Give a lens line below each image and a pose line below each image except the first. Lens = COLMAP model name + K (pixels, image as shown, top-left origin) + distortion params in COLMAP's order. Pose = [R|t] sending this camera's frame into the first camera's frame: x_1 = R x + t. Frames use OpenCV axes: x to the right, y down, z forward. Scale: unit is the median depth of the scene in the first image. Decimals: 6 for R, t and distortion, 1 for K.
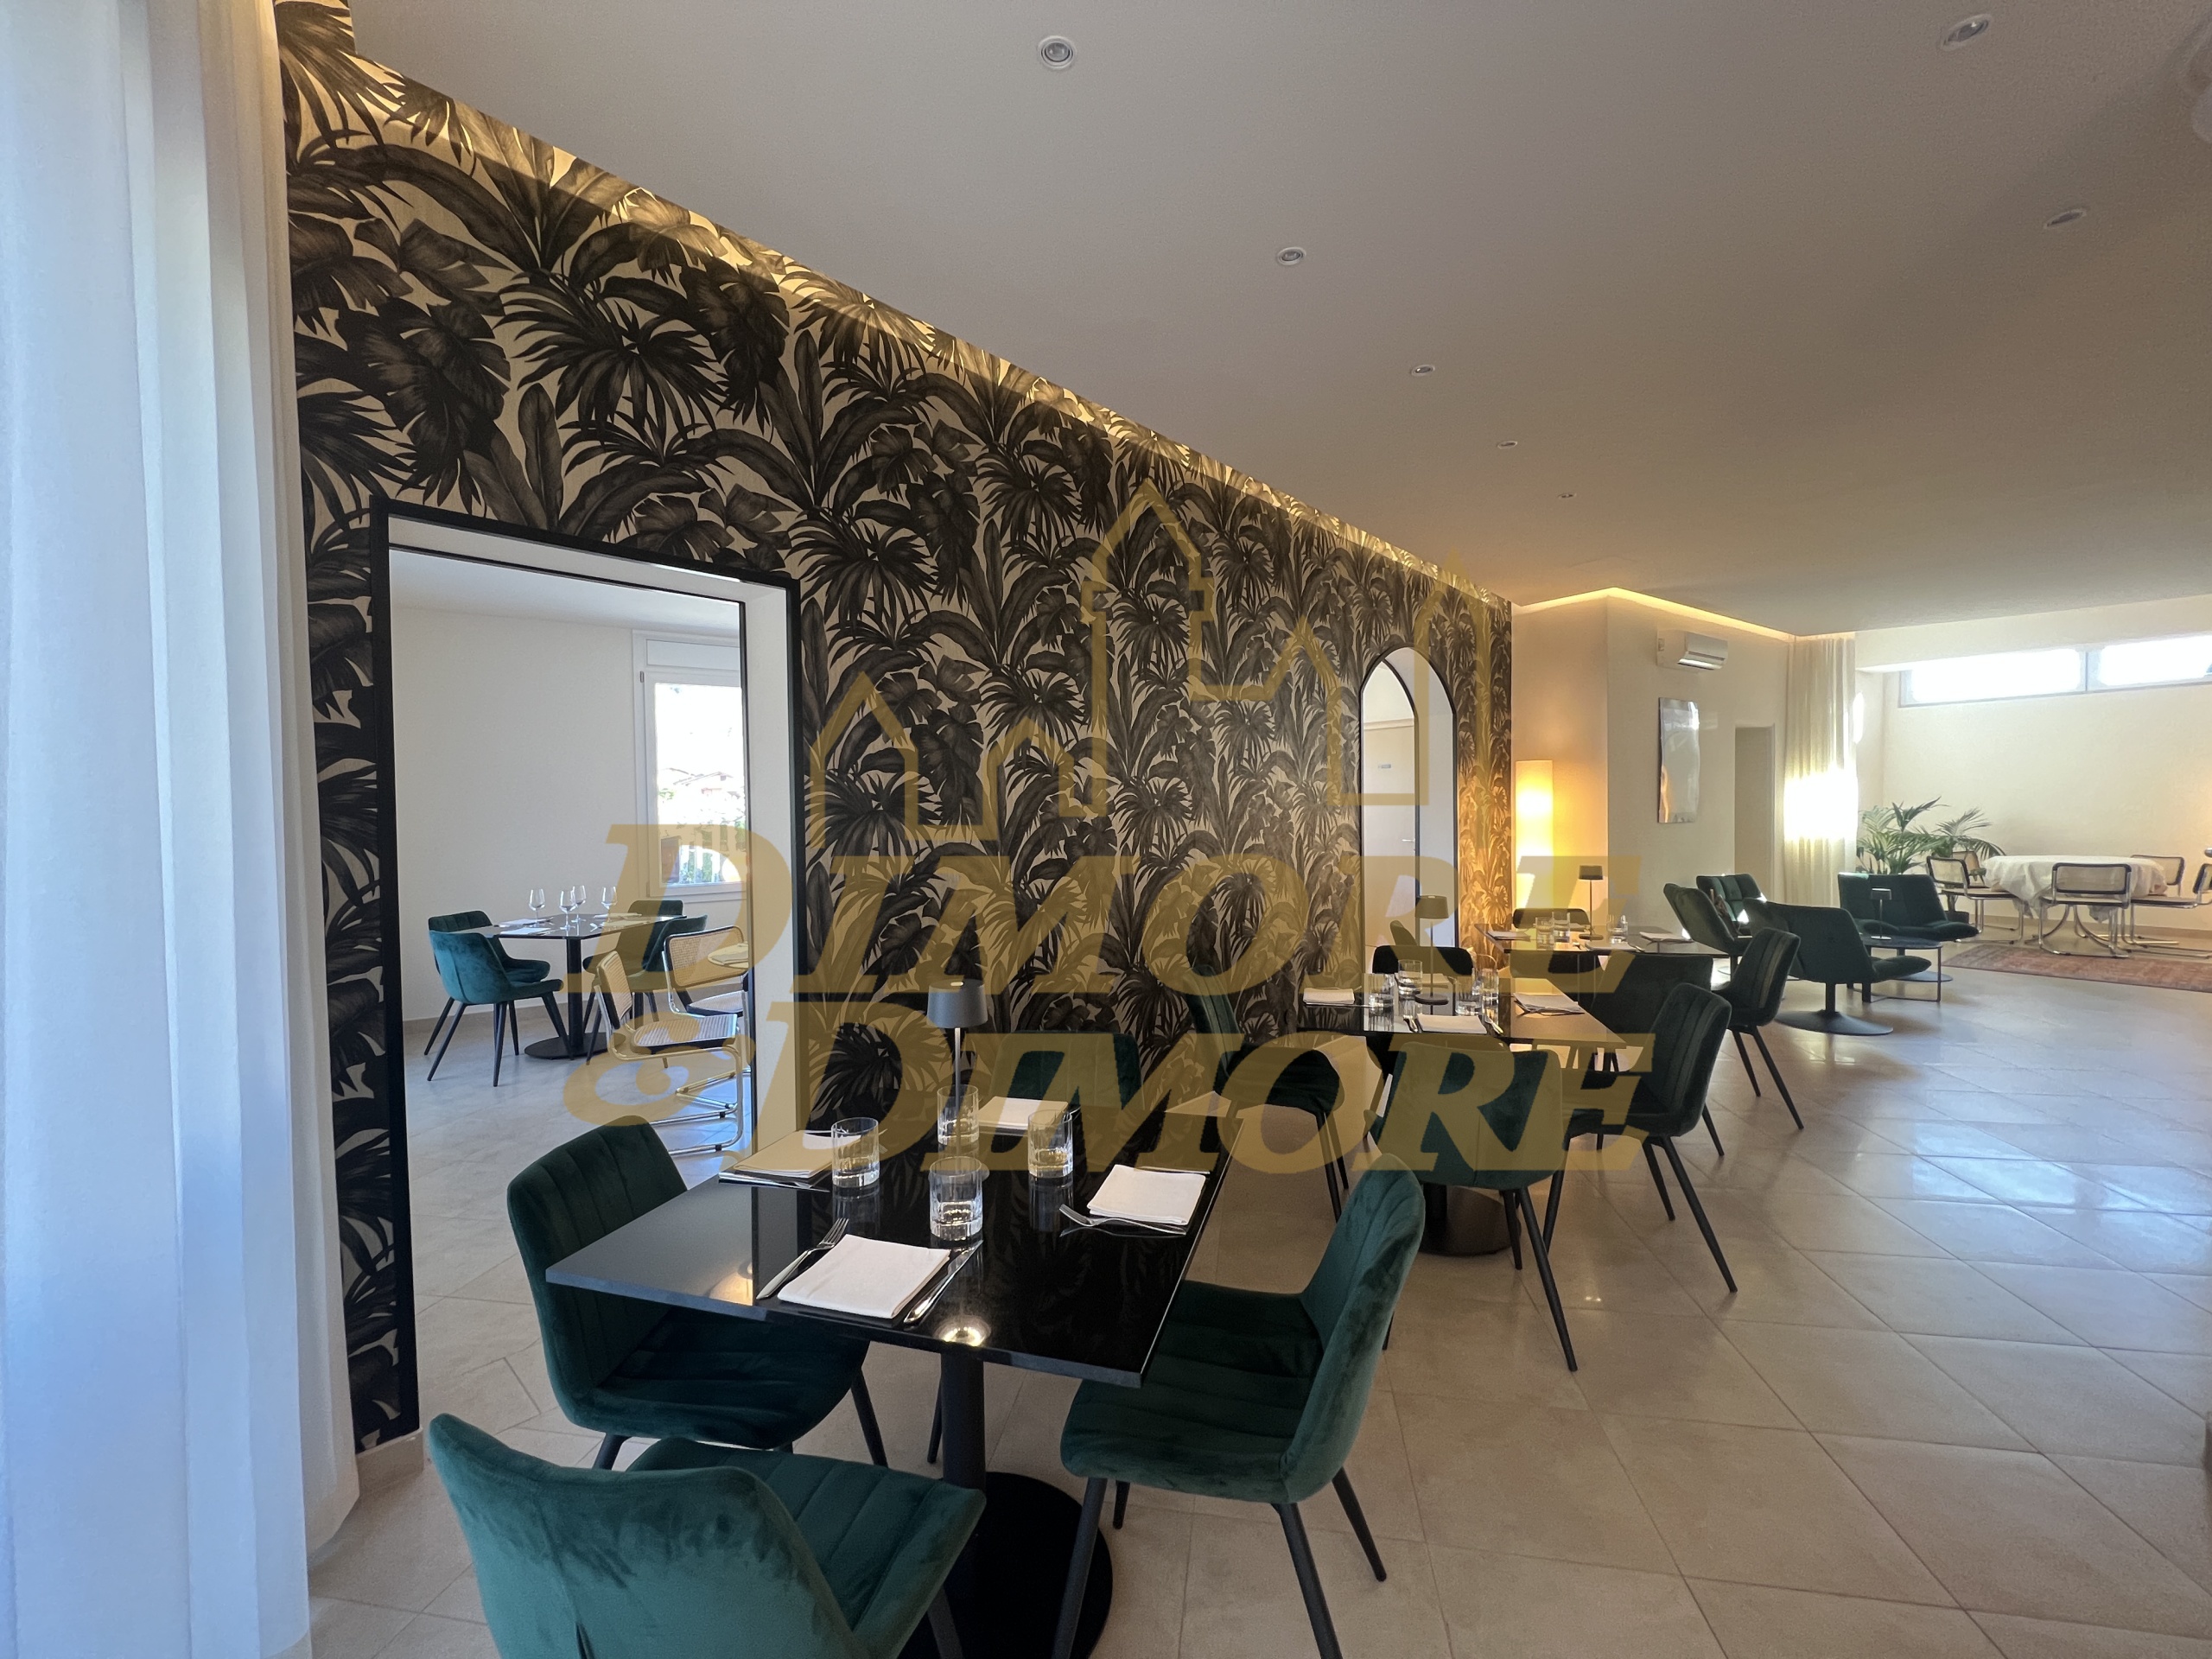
lens RADIAL K [[886.0, 0, 1105.0], [0, 886.0, 827.8], [0, 0, 1]] dist [-0.000417, 0.000055]
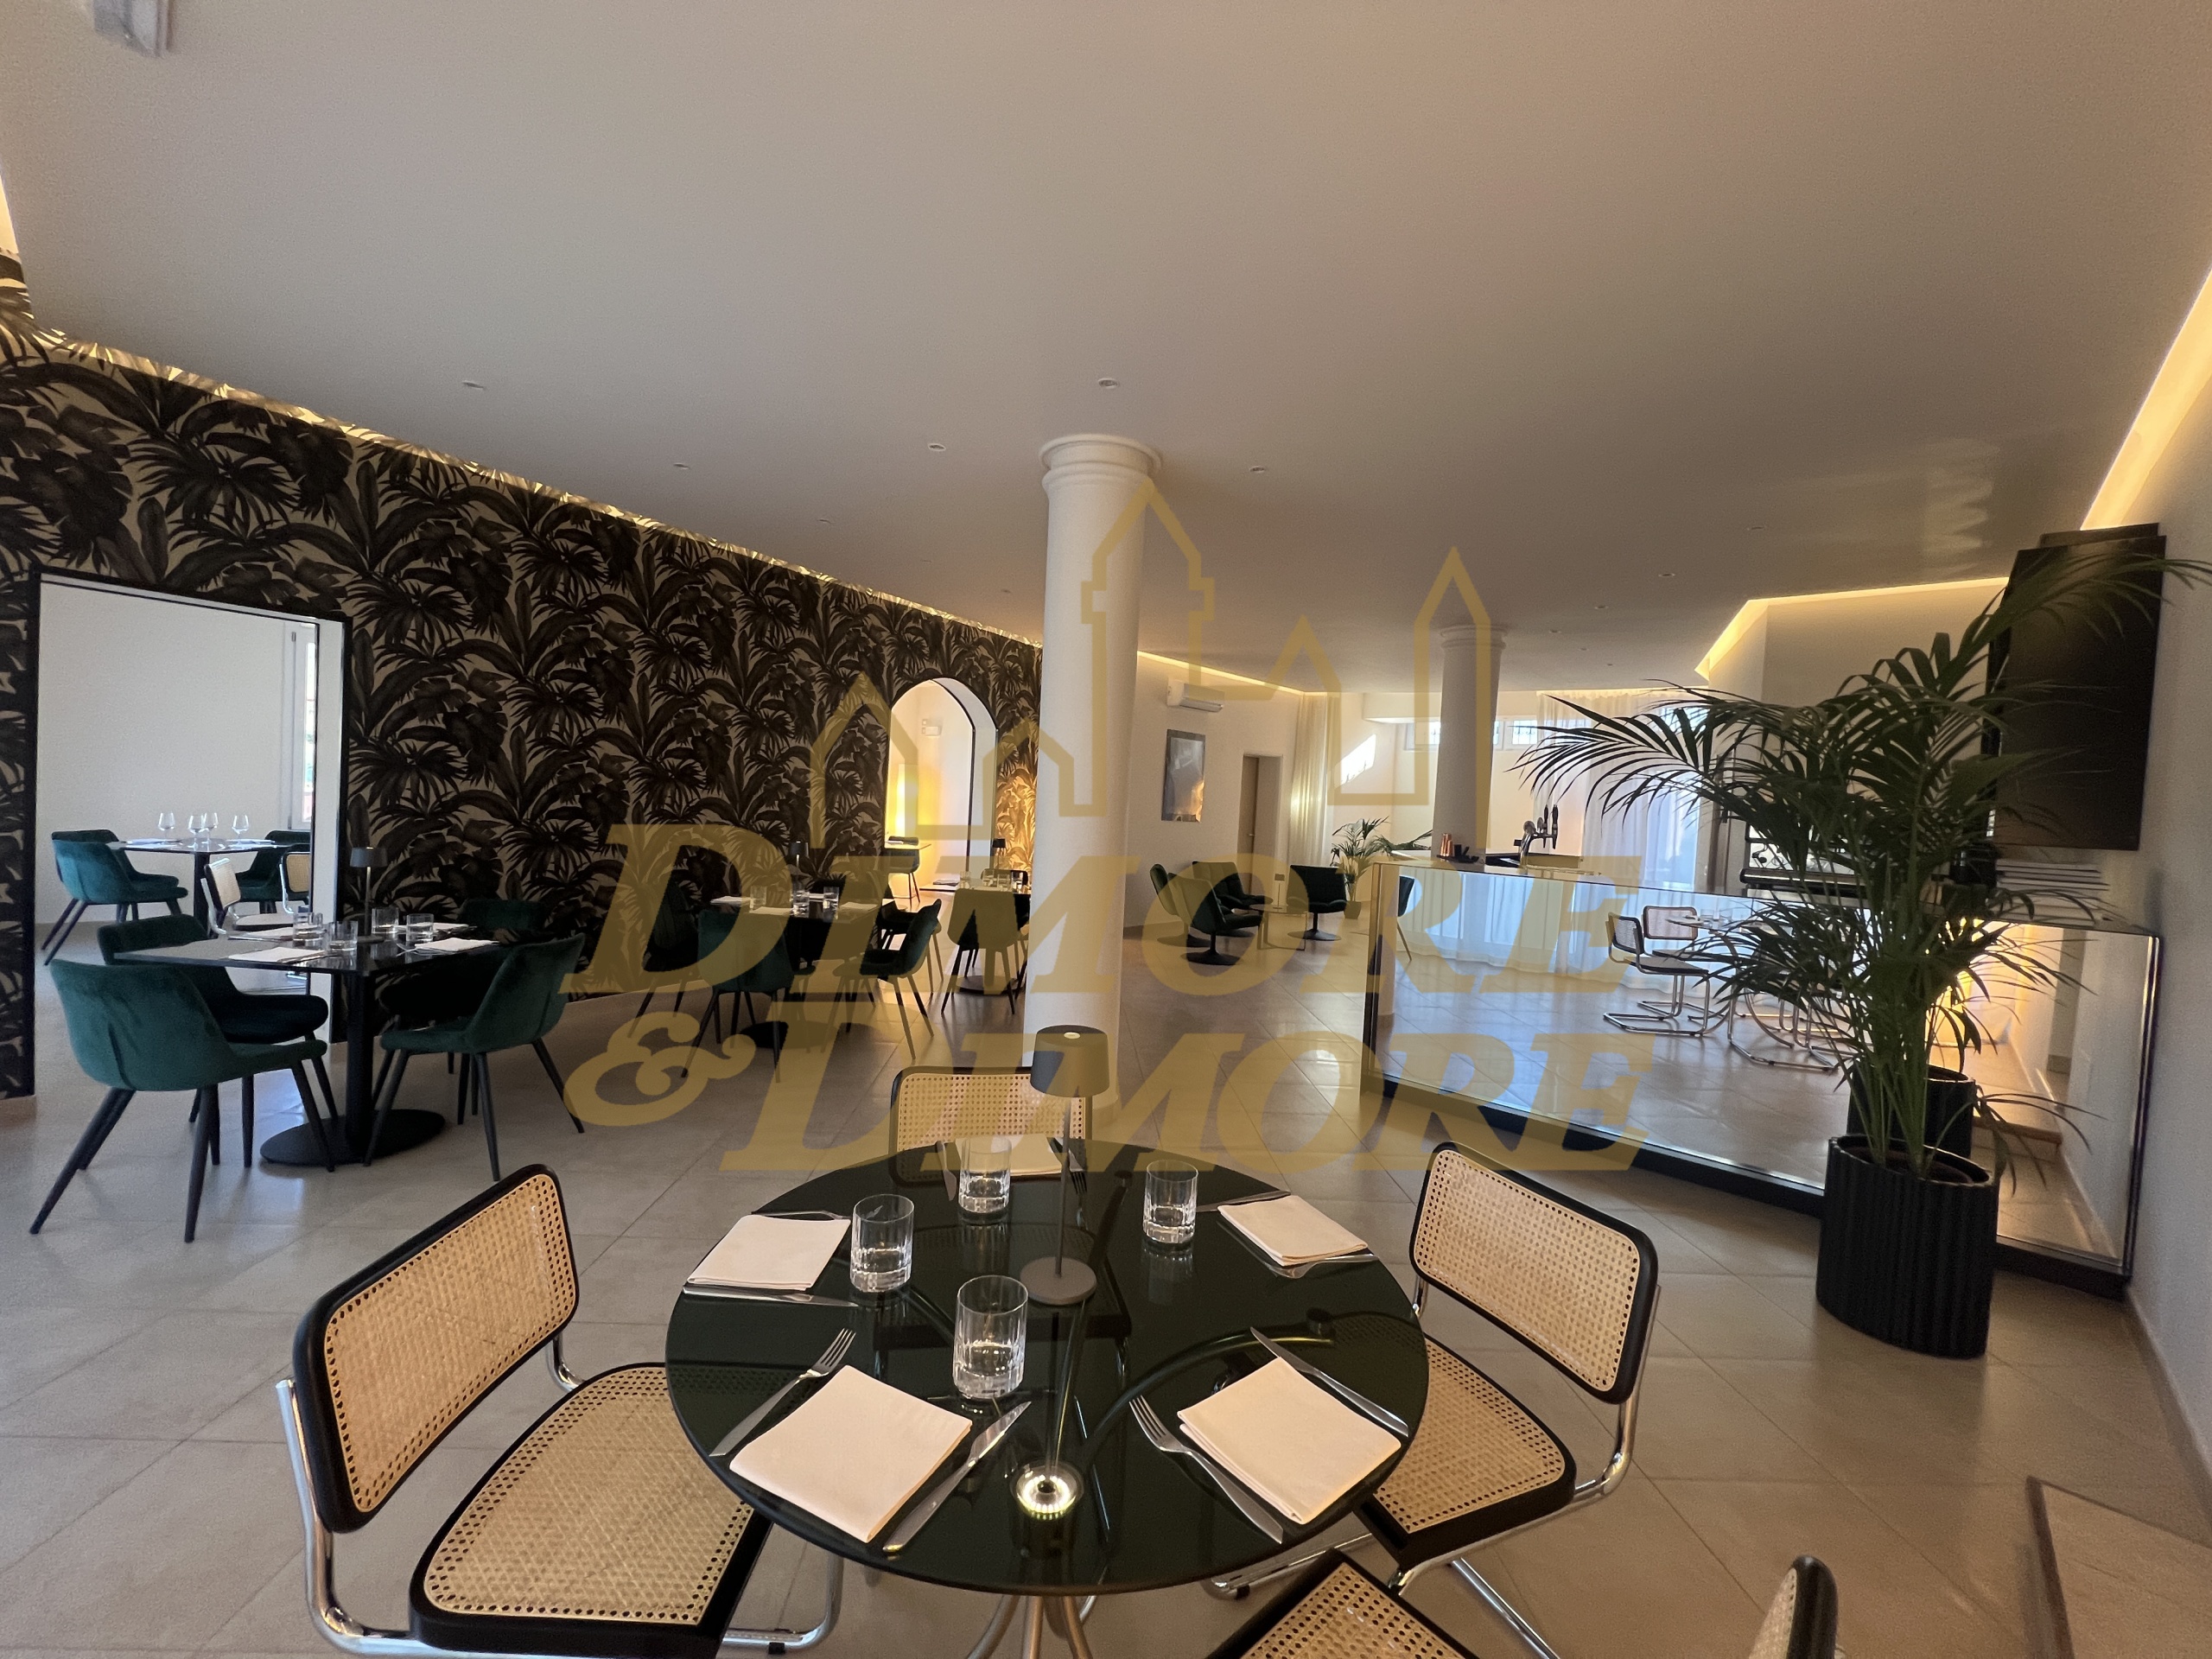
lens RADIAL K [[886.0, 0, 1105.5], [0, 886.0, 827.2], [0, 0, 1]] dist [-0.000417, 0.000055]
pose [[0.974026, 0.060864, 0.218105, 0.742711], [-0.064125, 0.997911, 0.007900, -0.000769], [-0.217168, -0.021680, 0.975893, -0.983088]]
